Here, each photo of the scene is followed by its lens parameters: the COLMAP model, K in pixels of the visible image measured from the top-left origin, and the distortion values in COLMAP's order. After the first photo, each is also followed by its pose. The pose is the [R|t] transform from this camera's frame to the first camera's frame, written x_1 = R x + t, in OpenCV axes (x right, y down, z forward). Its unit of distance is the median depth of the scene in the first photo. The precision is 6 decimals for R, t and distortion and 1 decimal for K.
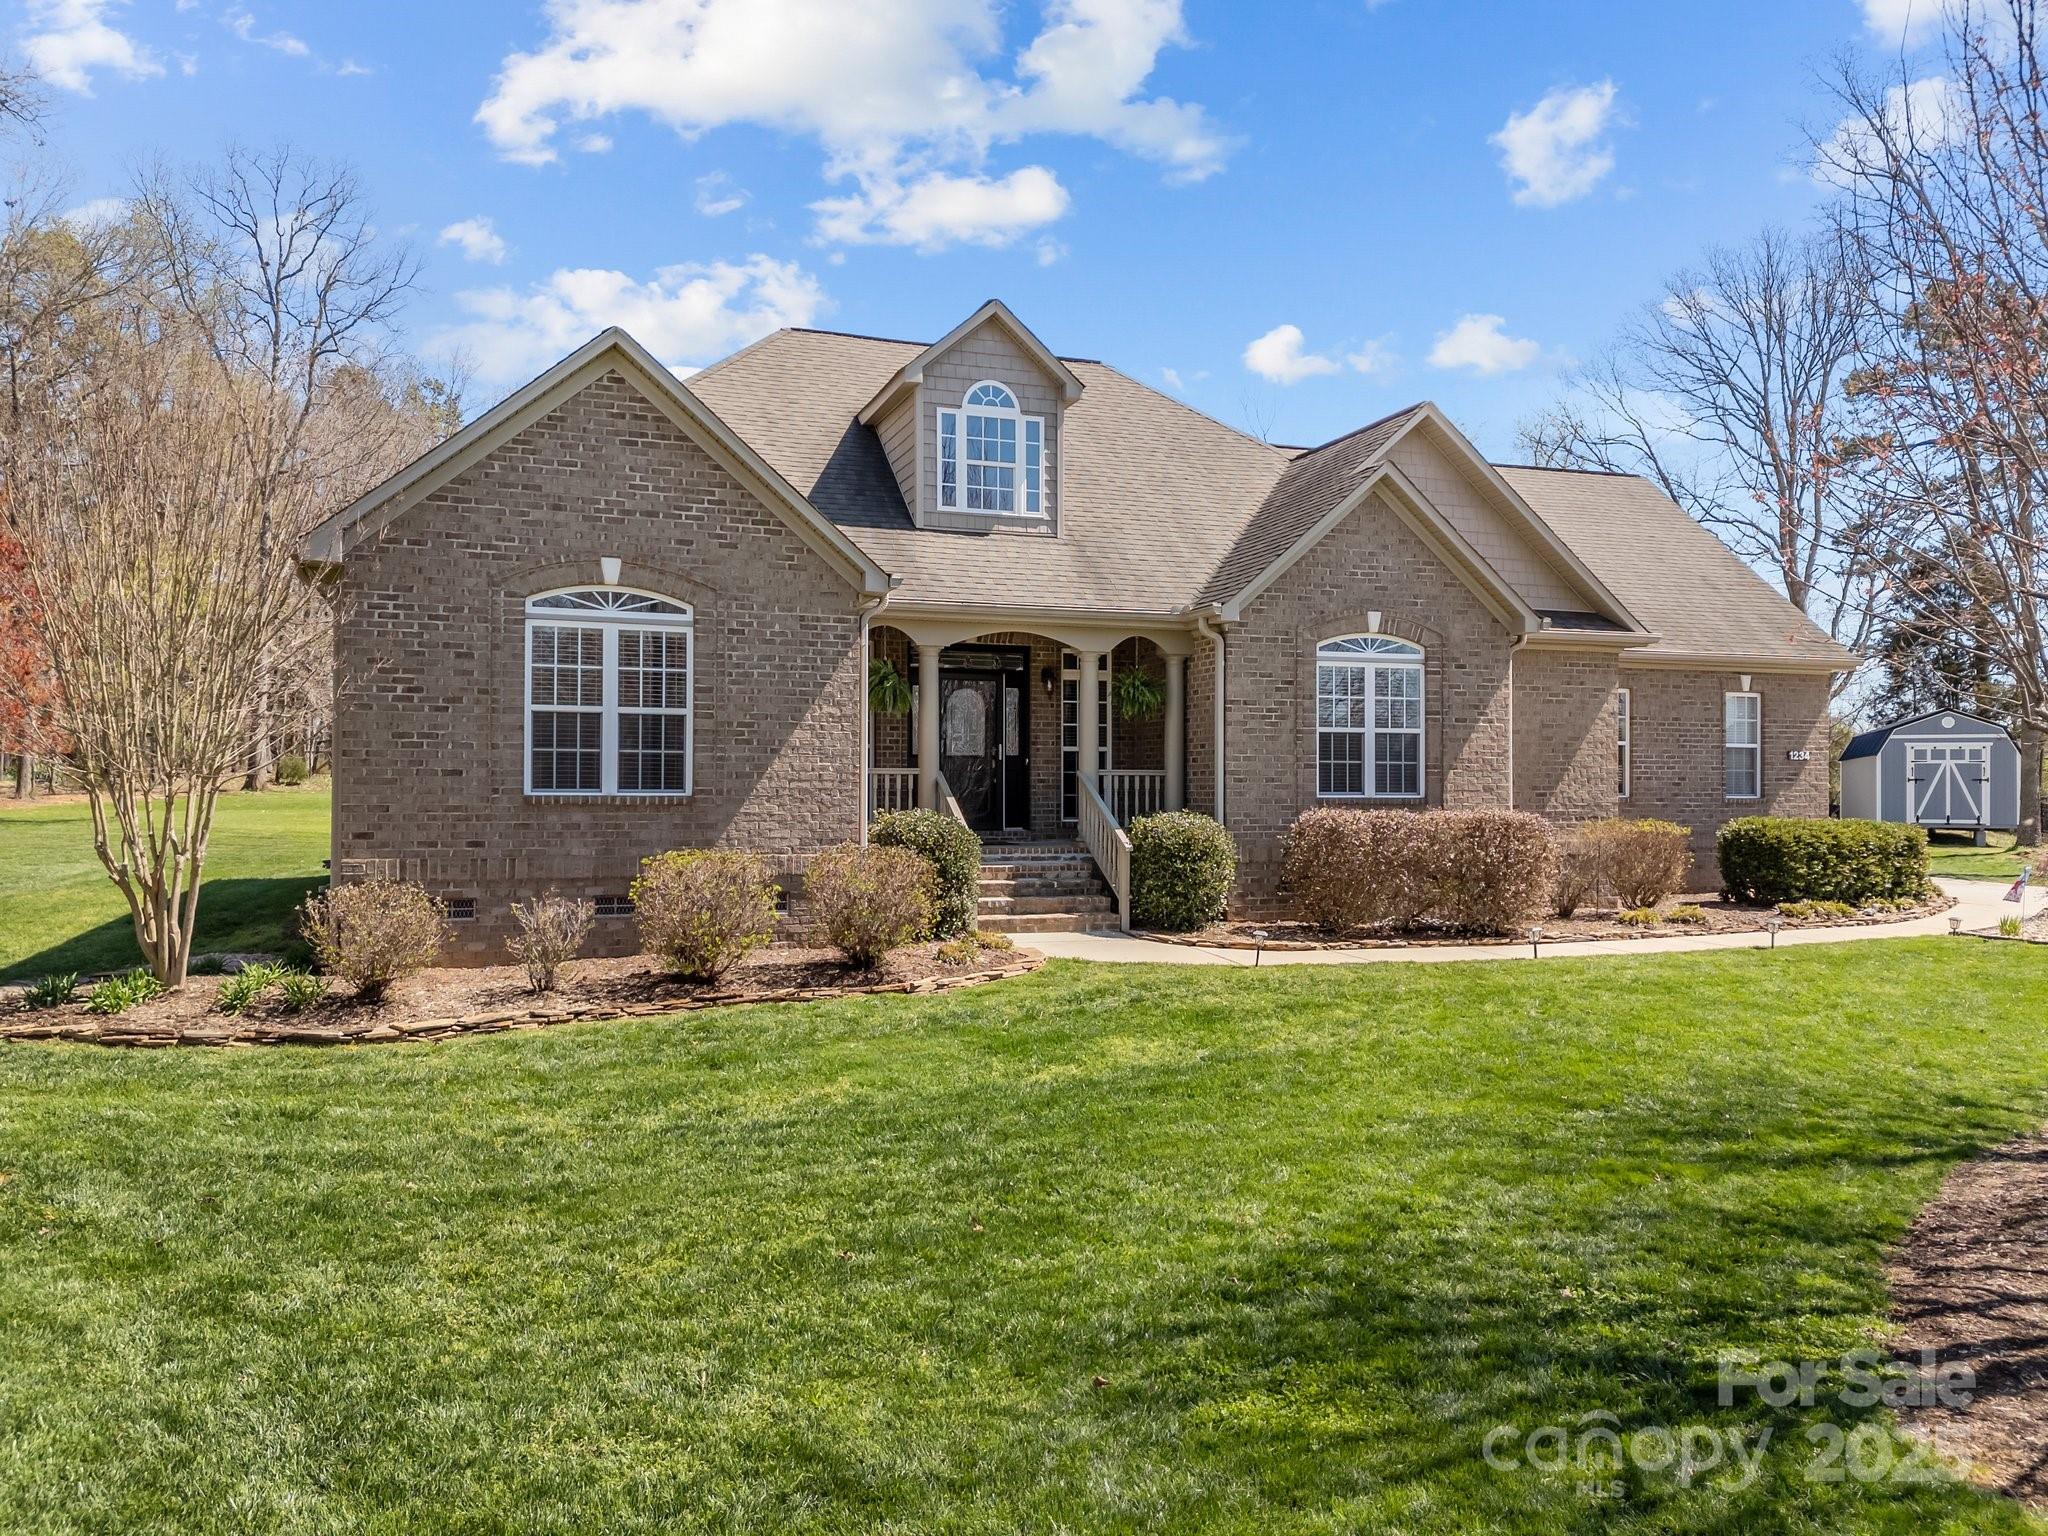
lens RADIAL K [[1522.9, 0, 1025.2], [0, 1522.9, 743.3], [0, 0, 1]] dist [0.123326, -0.128870]
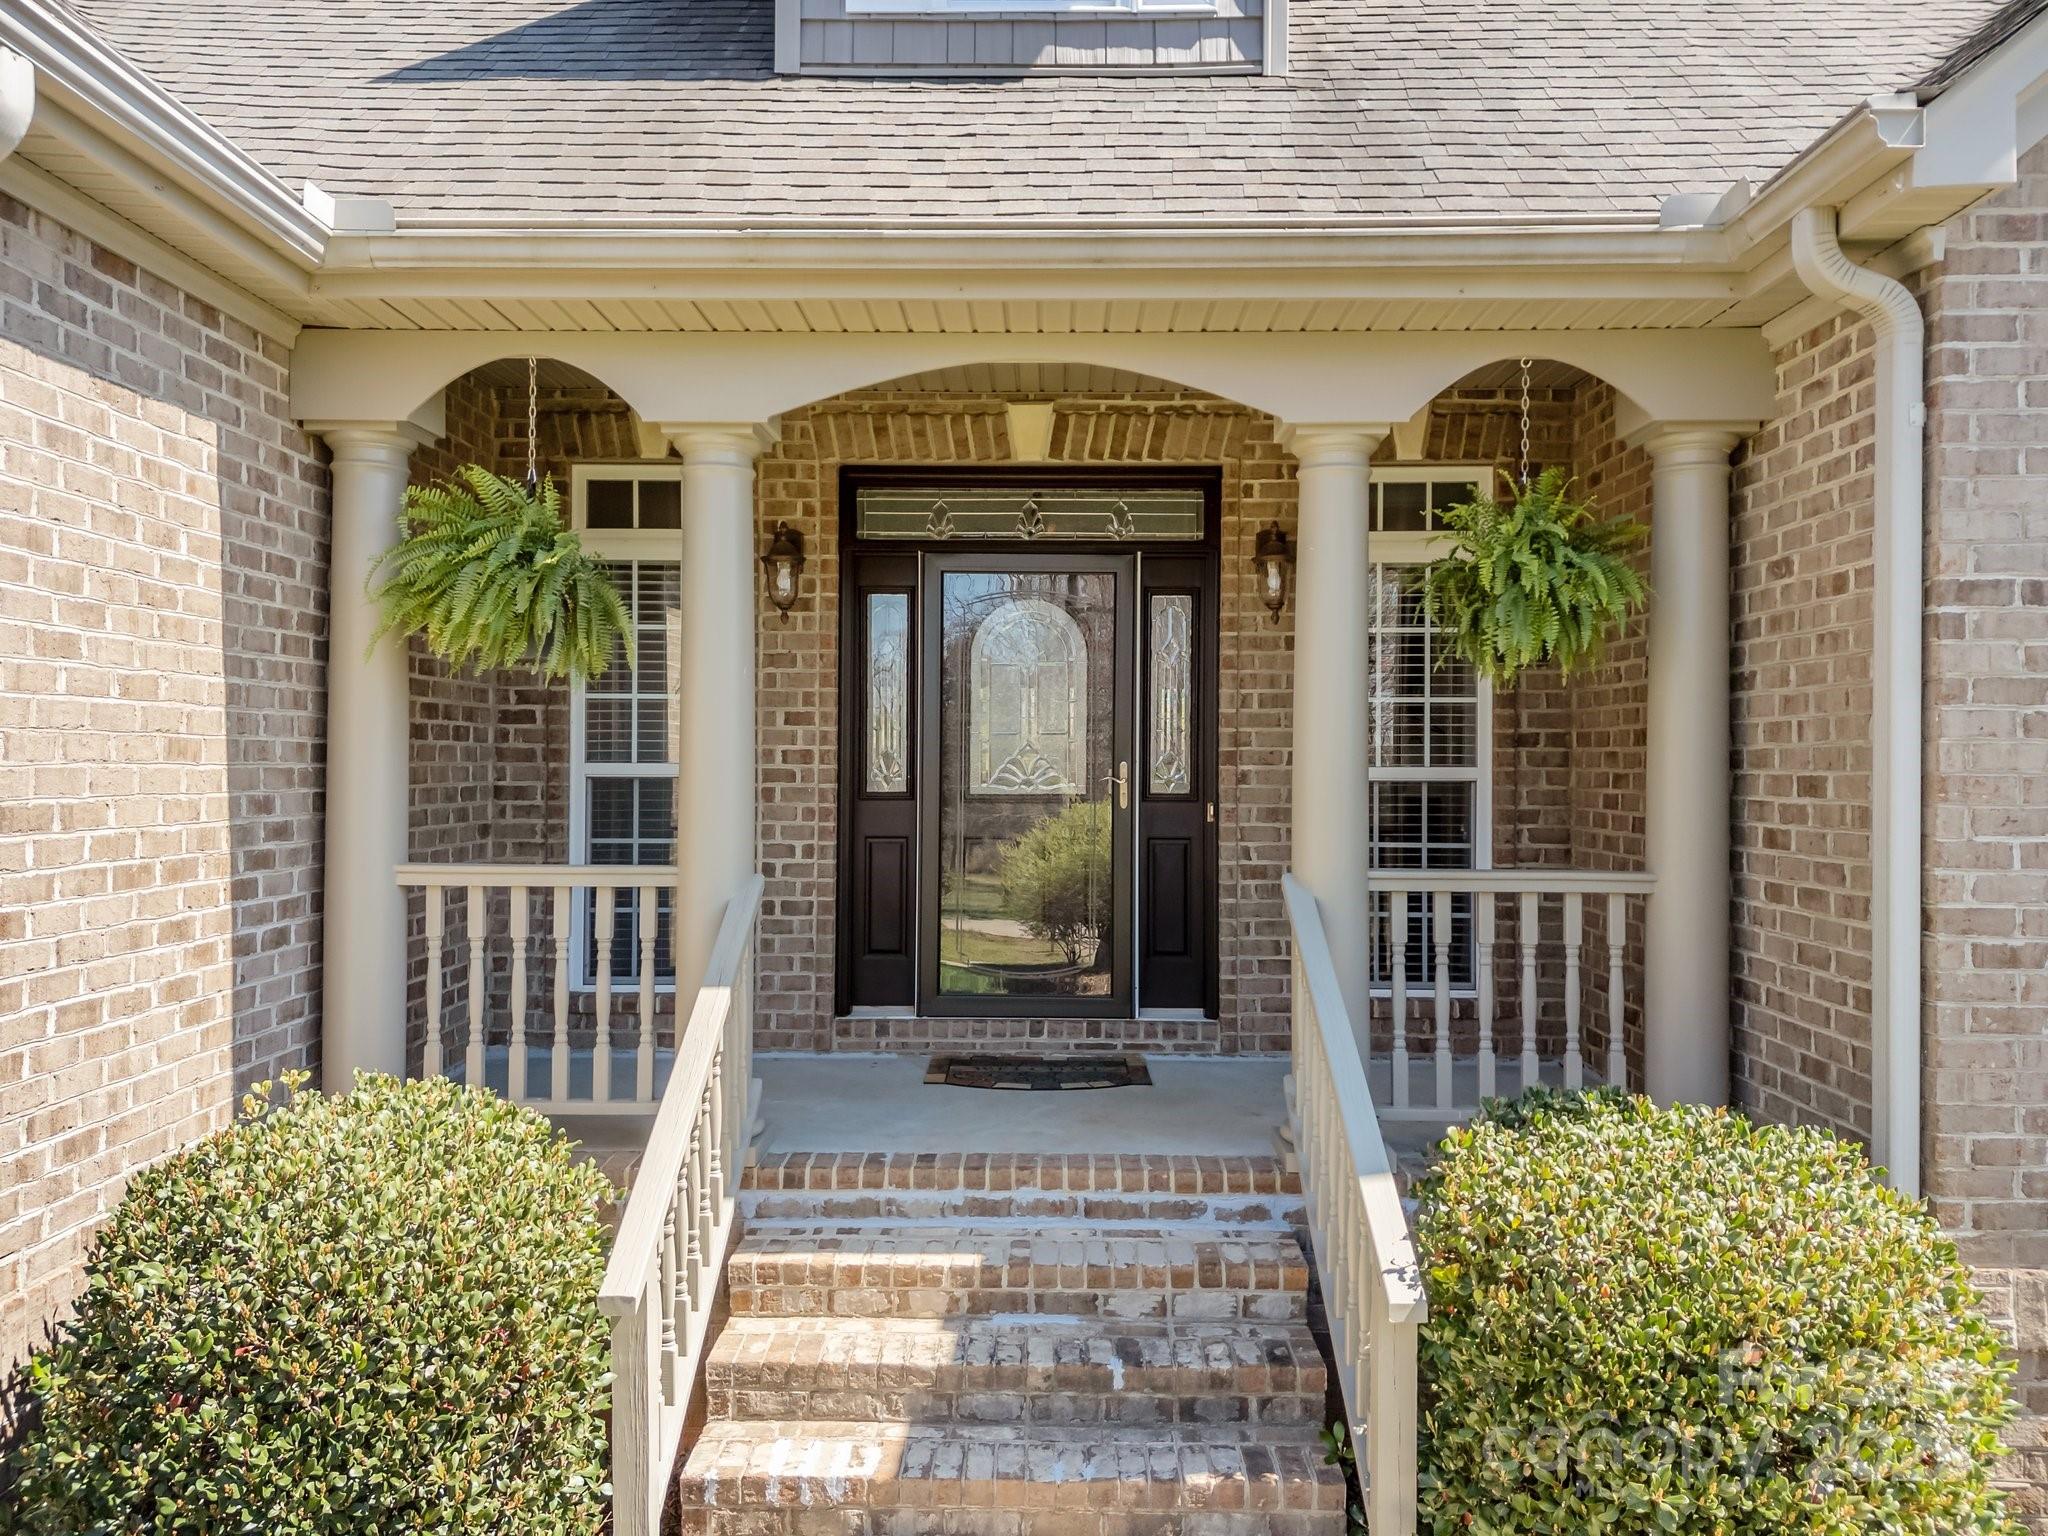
lens RADIAL K [[1522.9, 0, 1025.2], [0, 1522.9, 743.3], [0, 0, 1]] dist [0.123326, -0.128870]
pose [[0.937235, -0.001689, -0.348694, 0.092882], [0.006913, 0.999882, 0.013738, -0.010080], [0.348630, -0.015286, 0.937136, 0.786451]]
